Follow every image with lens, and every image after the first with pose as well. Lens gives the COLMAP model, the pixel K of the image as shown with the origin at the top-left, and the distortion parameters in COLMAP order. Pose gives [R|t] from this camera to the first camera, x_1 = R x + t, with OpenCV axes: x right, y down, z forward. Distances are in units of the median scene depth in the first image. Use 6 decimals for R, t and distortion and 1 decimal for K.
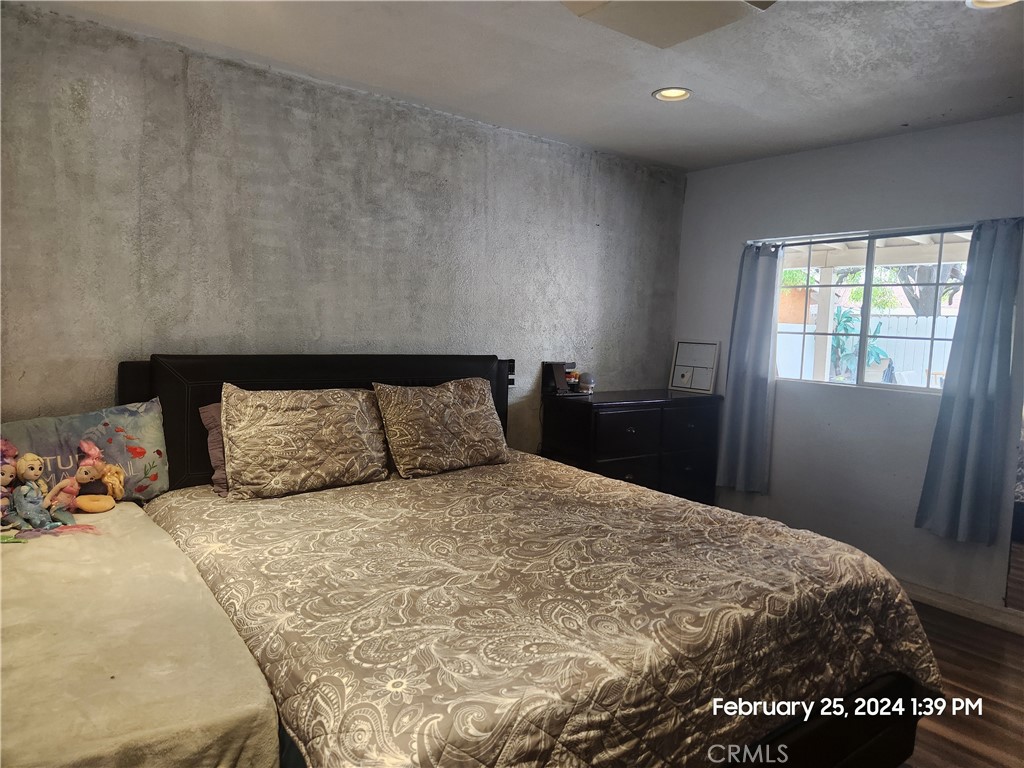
lens RADIAL K [[688.7, 0, 519.1], [0, 688.7, 385.8], [0, 0, 1]] dist [0.075374, -0.074924]
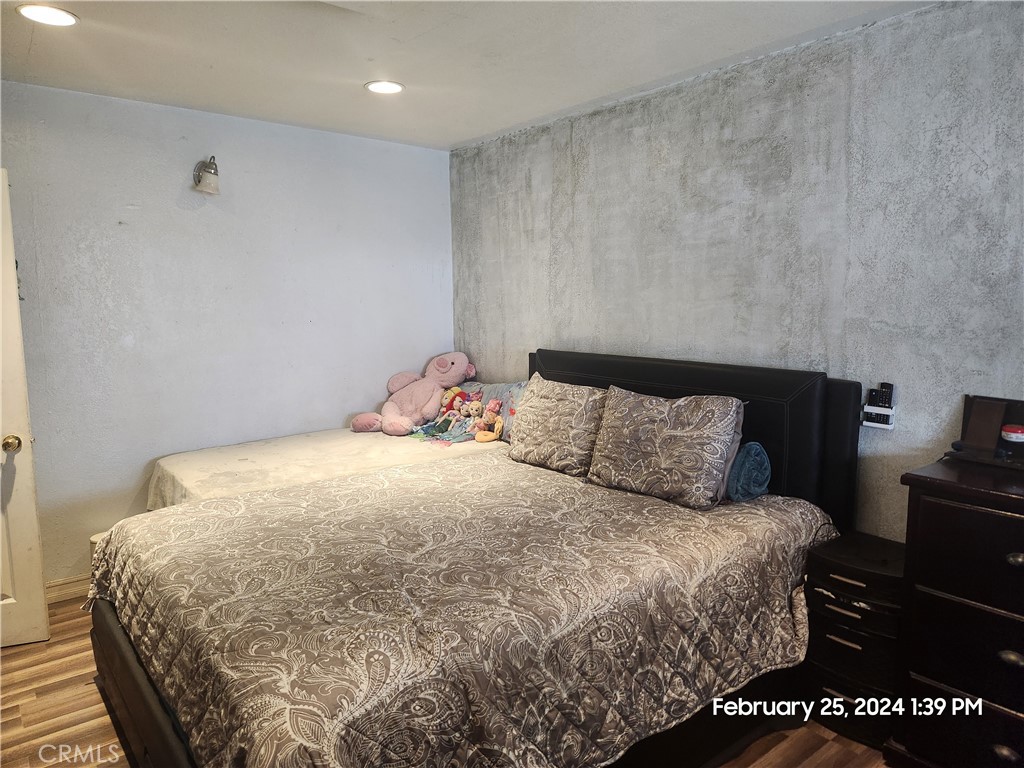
lens RADIAL K [[679.3, 0, 512.0], [0, 679.3, 384.0], [0, 0, 1]] dist [0.106502, -0.082086]
pose [[0.016273, 0.090884, -0.995729, 0.762997], [-0.085237, 0.992361, 0.089183, -0.081045], [0.996228, 0.083422, 0.023896, 0.802770]]
